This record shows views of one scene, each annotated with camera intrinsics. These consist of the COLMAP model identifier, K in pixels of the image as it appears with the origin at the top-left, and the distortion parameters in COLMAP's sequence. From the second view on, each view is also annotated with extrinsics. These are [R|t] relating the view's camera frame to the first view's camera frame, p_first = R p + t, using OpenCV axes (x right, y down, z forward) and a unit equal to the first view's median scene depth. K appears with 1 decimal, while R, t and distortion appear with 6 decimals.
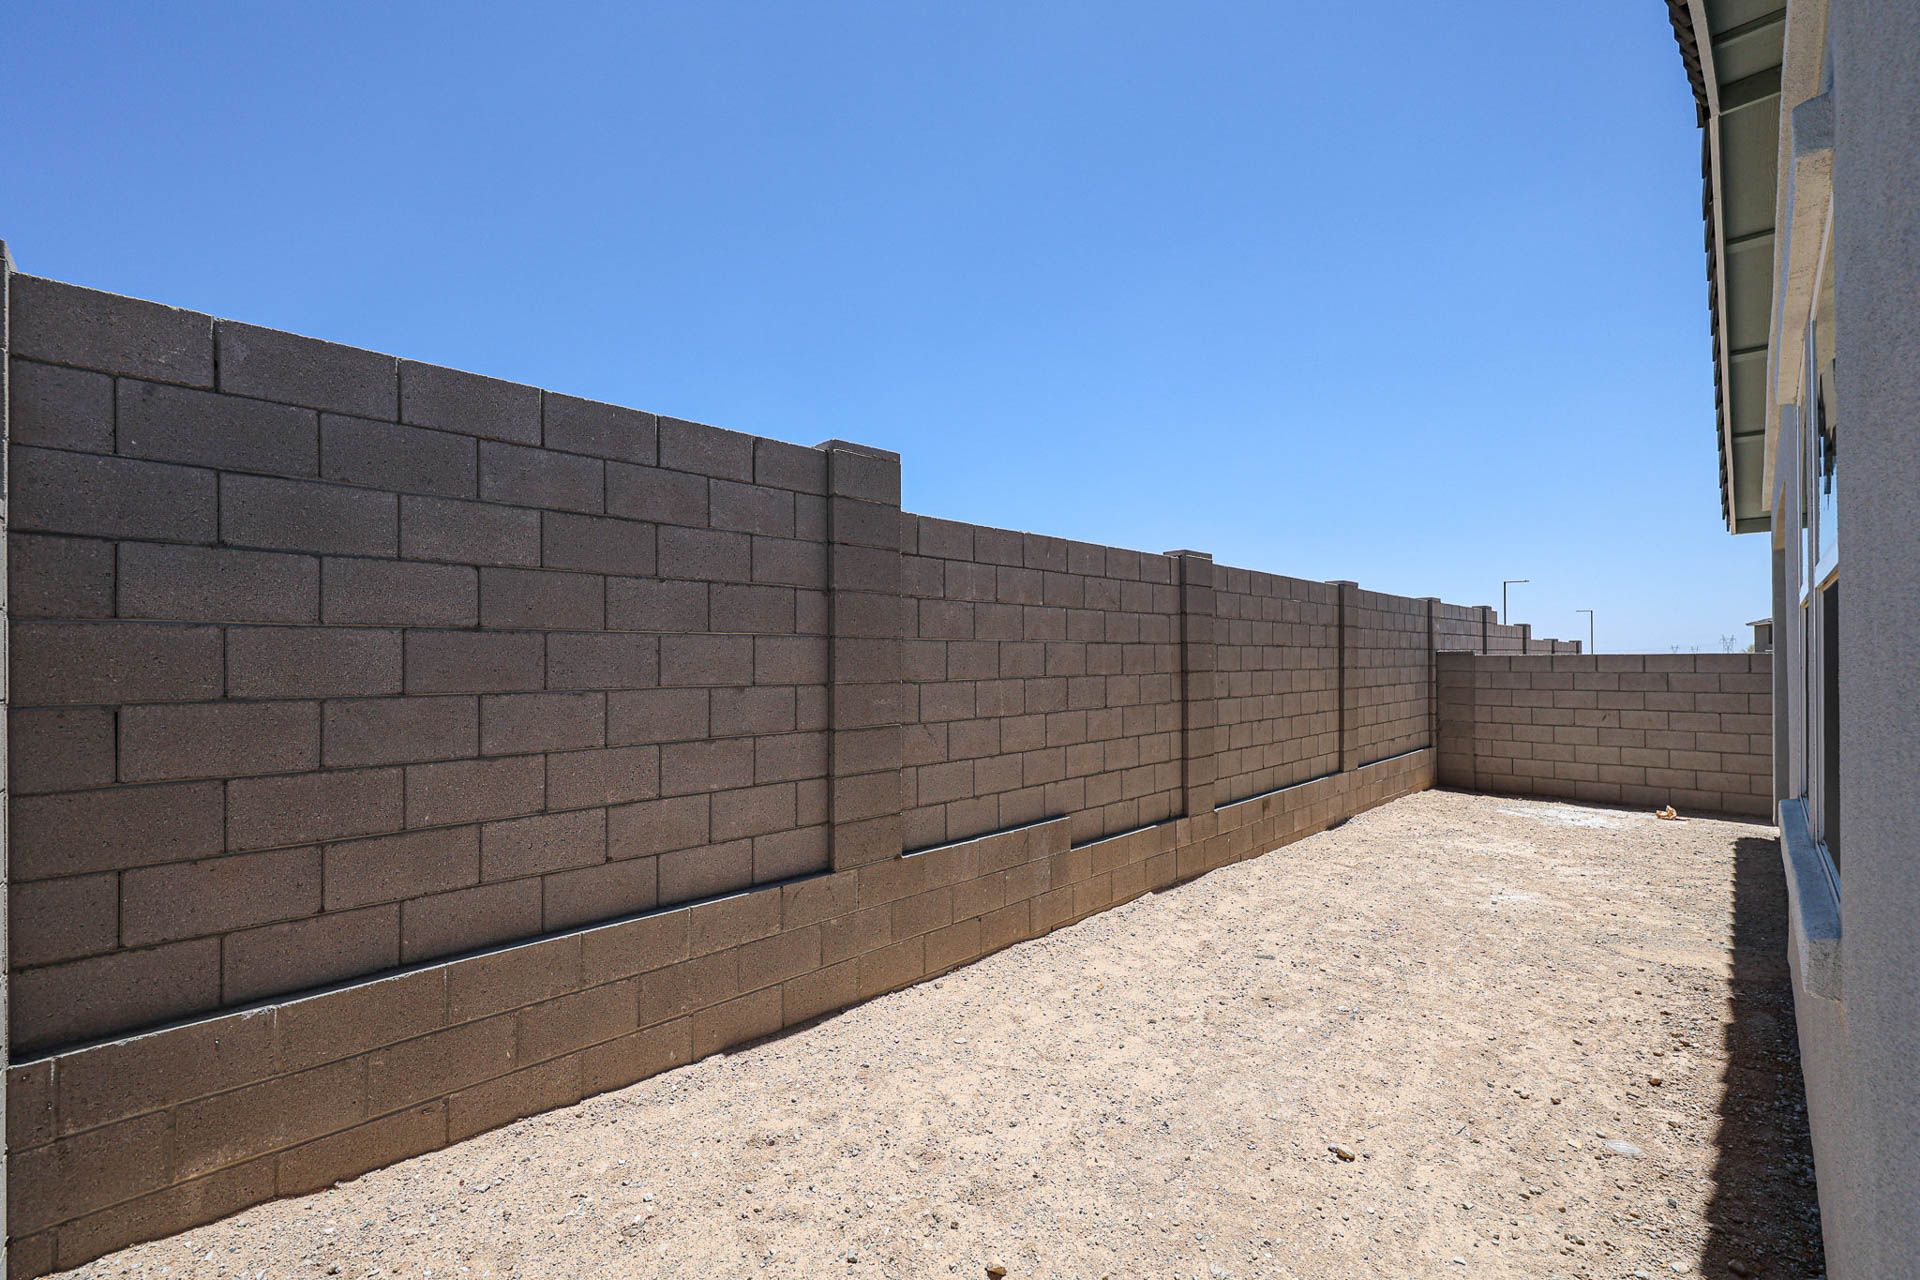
lens RADIAL K [[769.6, 0, 944.6], [0, 769.6, 652.4], [0, 0, 1]] dist [-0.000383, 0.001046]
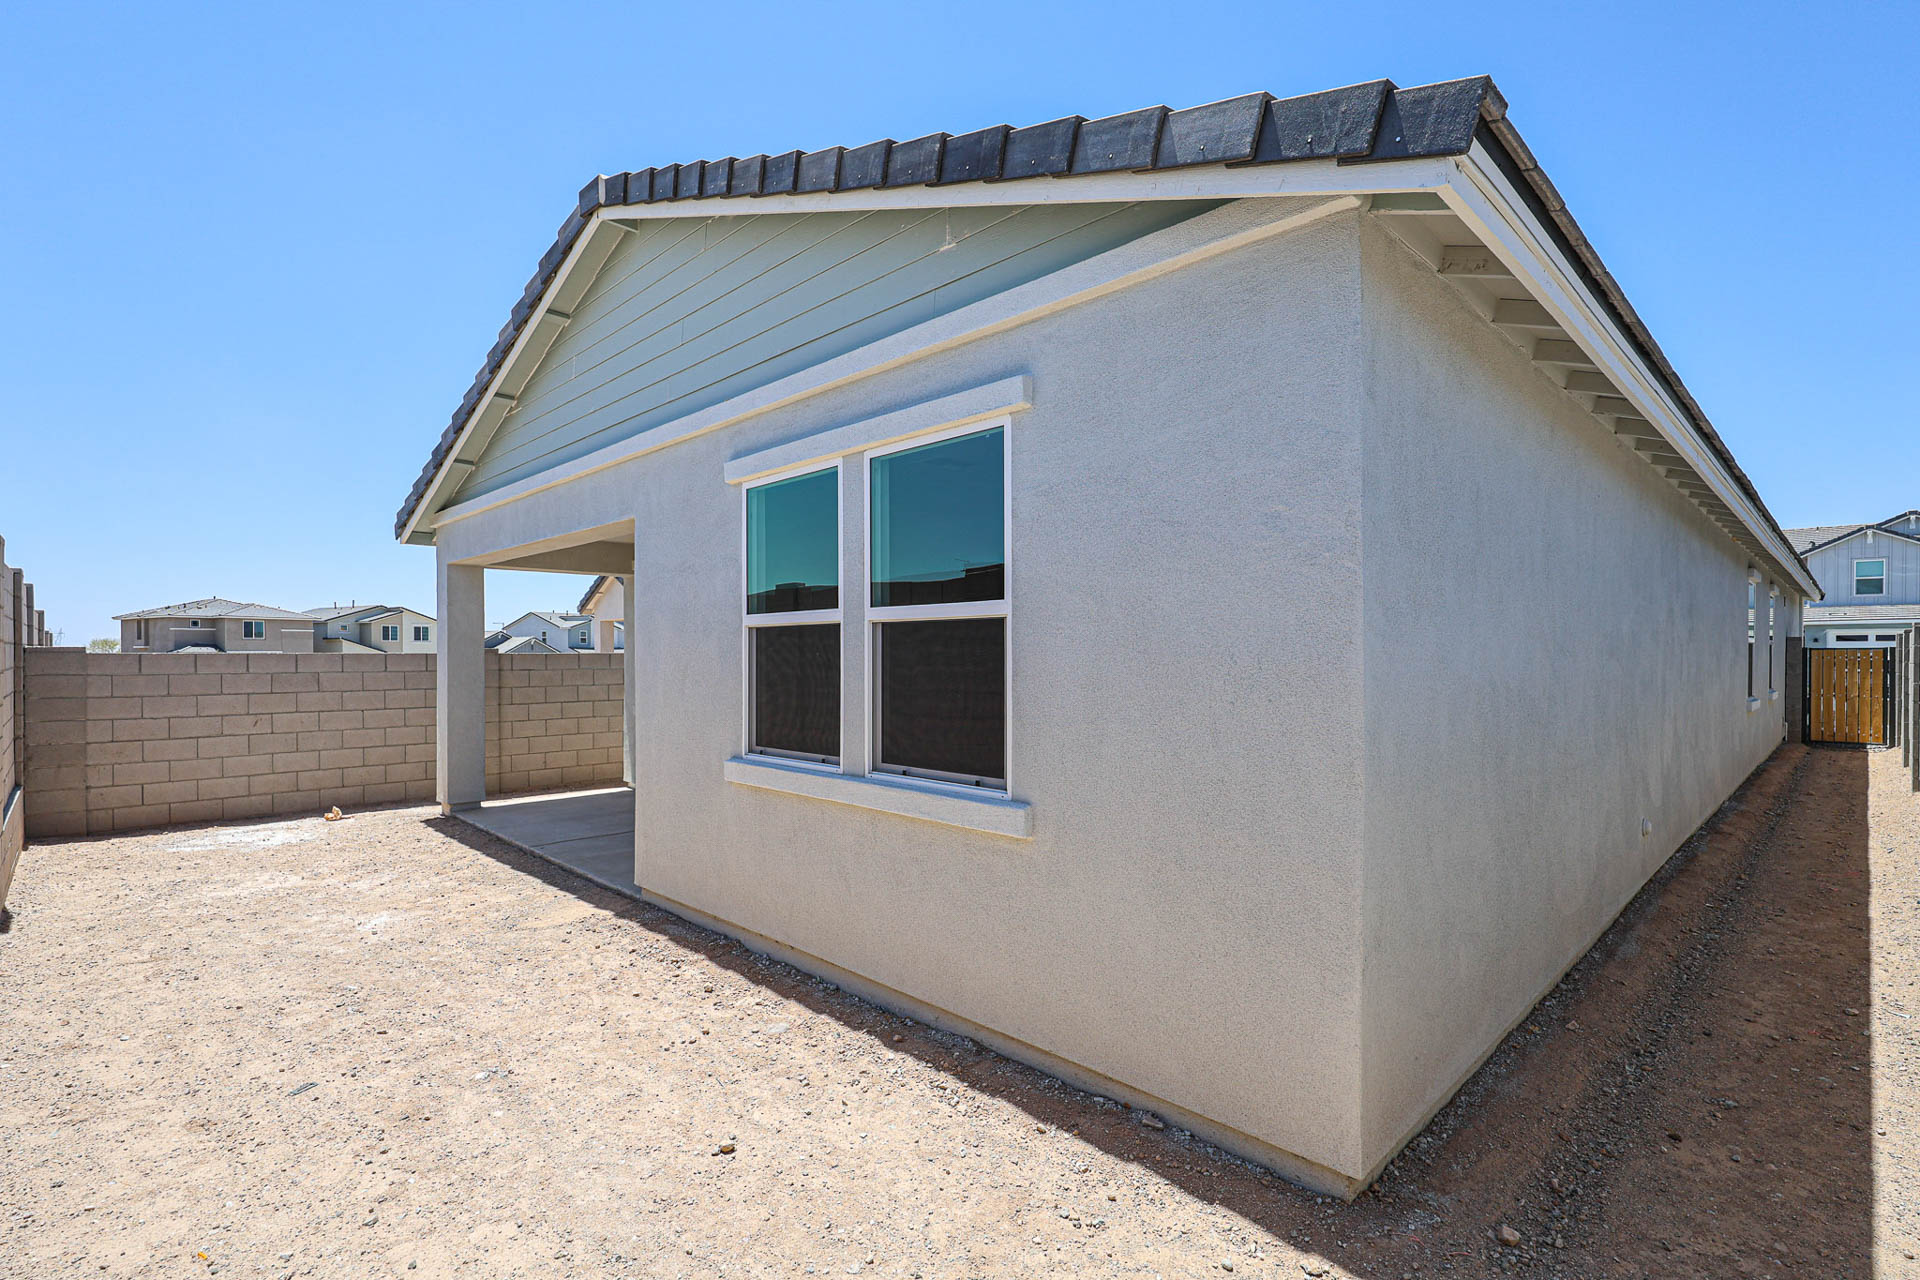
lens RADIAL K [[882.9, 0, 946.4], [0, 882.9, 650.8], [0, 0, 1]] dist [0.000818, 0.000404]
pose [[0.004115, 0.007721, 0.999962, -0.373492], [-0.010255, 0.999918, -0.007678, -0.000718], [-0.999939, -0.010223, 0.004193, 0.405741]]
